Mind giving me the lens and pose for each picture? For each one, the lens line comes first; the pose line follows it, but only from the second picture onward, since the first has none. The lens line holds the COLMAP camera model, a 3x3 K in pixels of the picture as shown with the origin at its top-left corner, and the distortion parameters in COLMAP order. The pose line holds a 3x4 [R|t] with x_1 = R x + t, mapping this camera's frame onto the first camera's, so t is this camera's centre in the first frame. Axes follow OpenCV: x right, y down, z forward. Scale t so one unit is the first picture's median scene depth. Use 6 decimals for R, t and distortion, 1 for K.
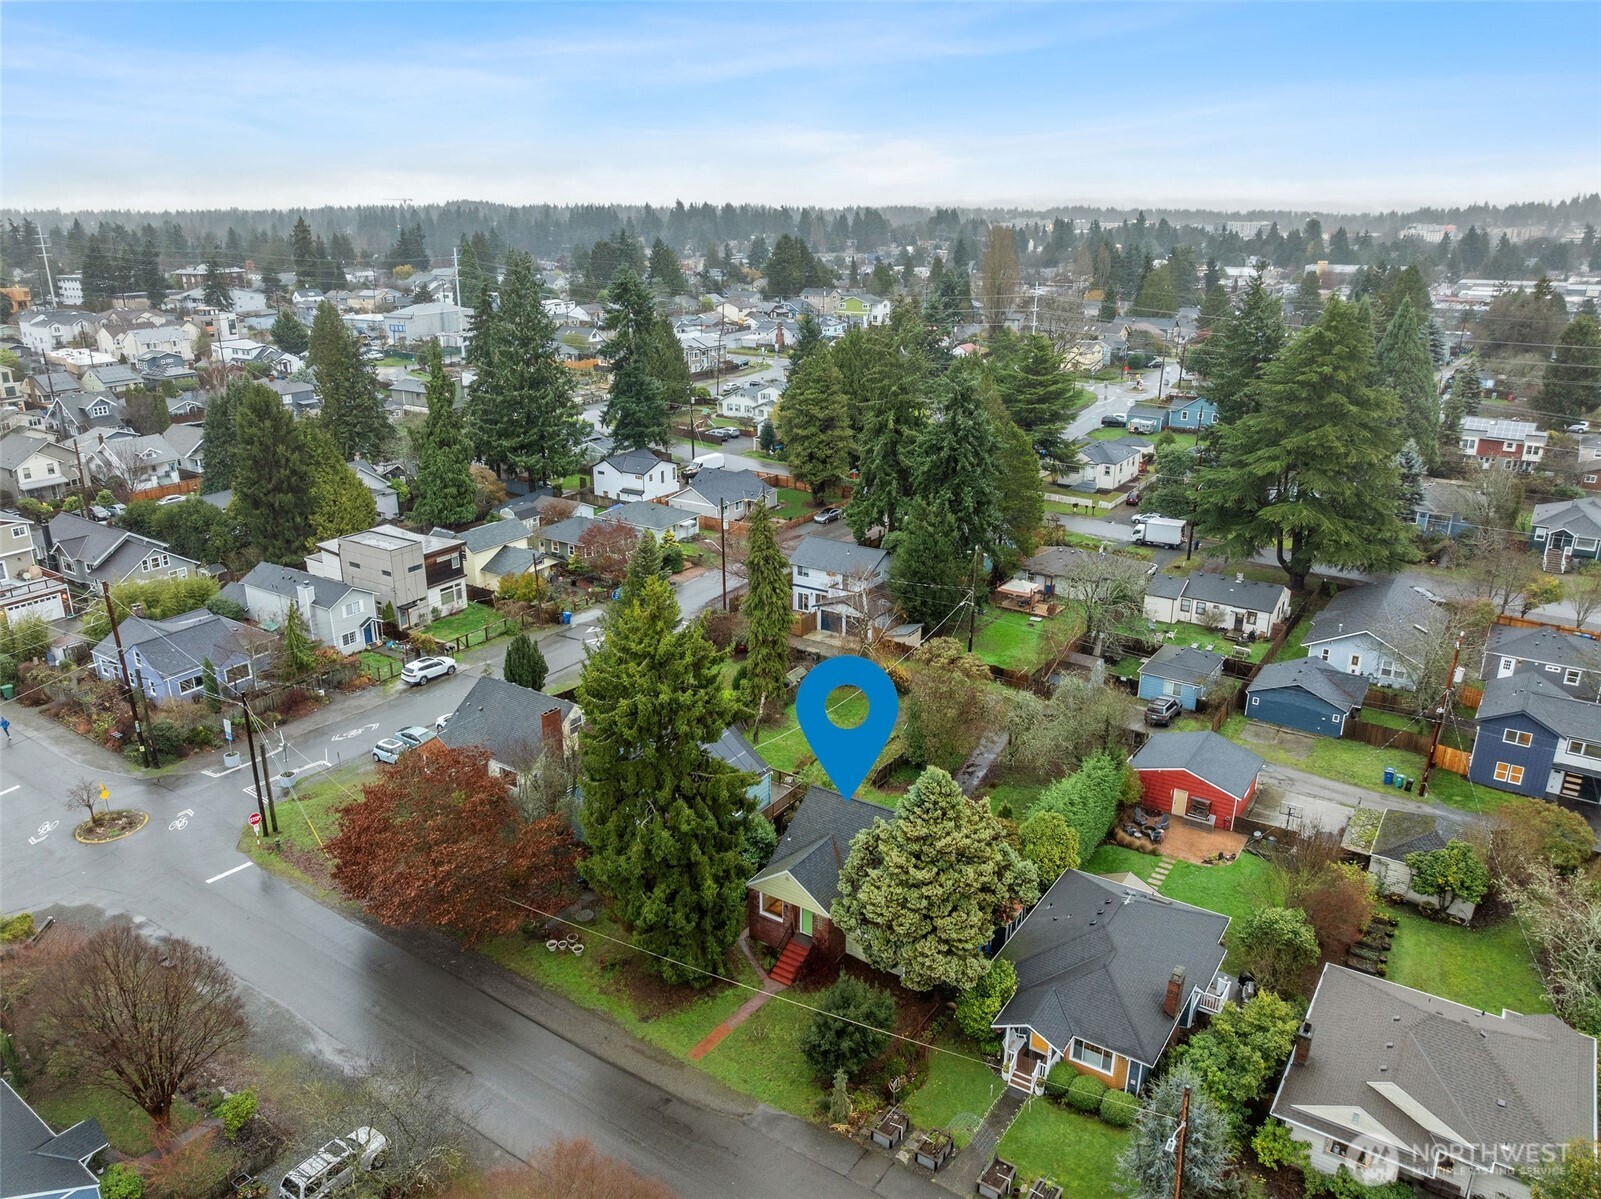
lens RADIAL K [[1136.7, 0, 802.4], [0, 1136.7, 569.4], [0, 0, 1]] dist [-0.036369, 0.003548]
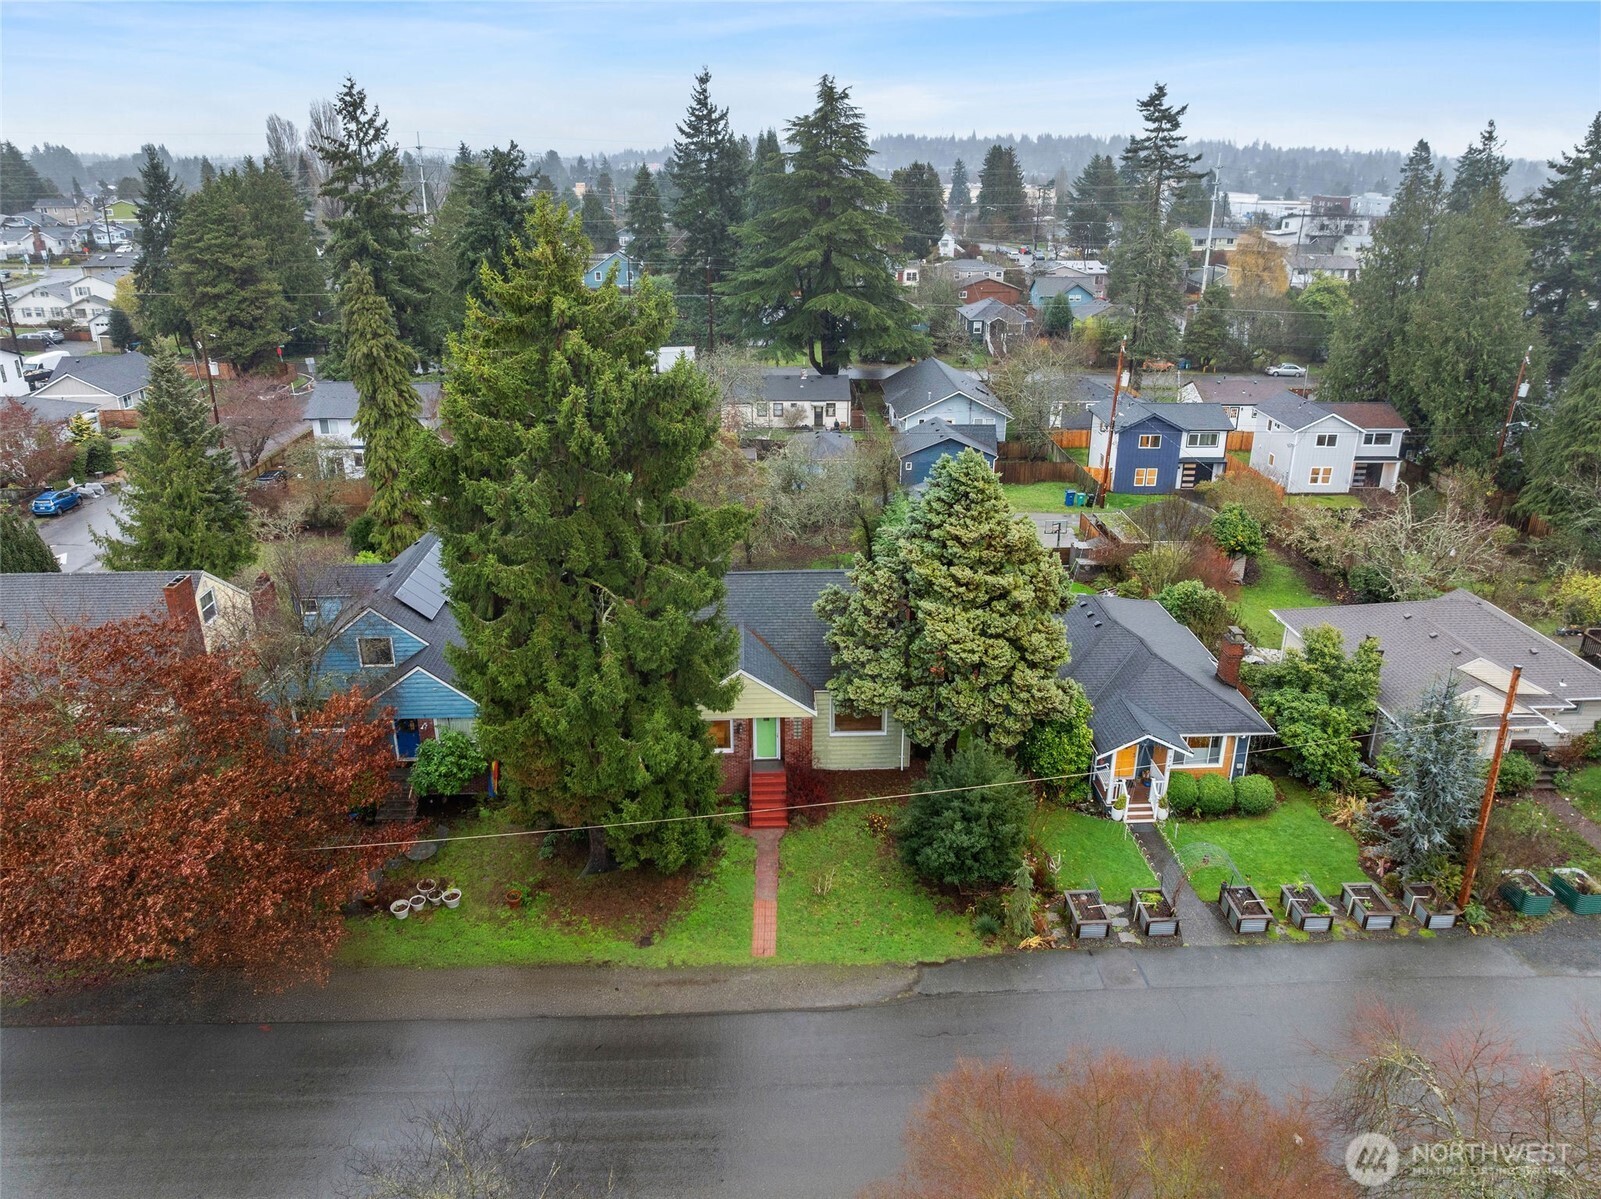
lens RADIAL K [[1136.7, 0, 802.4], [0, 1136.7, 569.4], [0, 0, 1]] dist [-0.036369, 0.003548]
pose [[0.801750, -0.199995, 0.563203, -0.239085], [0.178661, 0.979460, 0.093477, 0.101867], [-0.570330, 0.025677, 0.821014, 0.284200]]
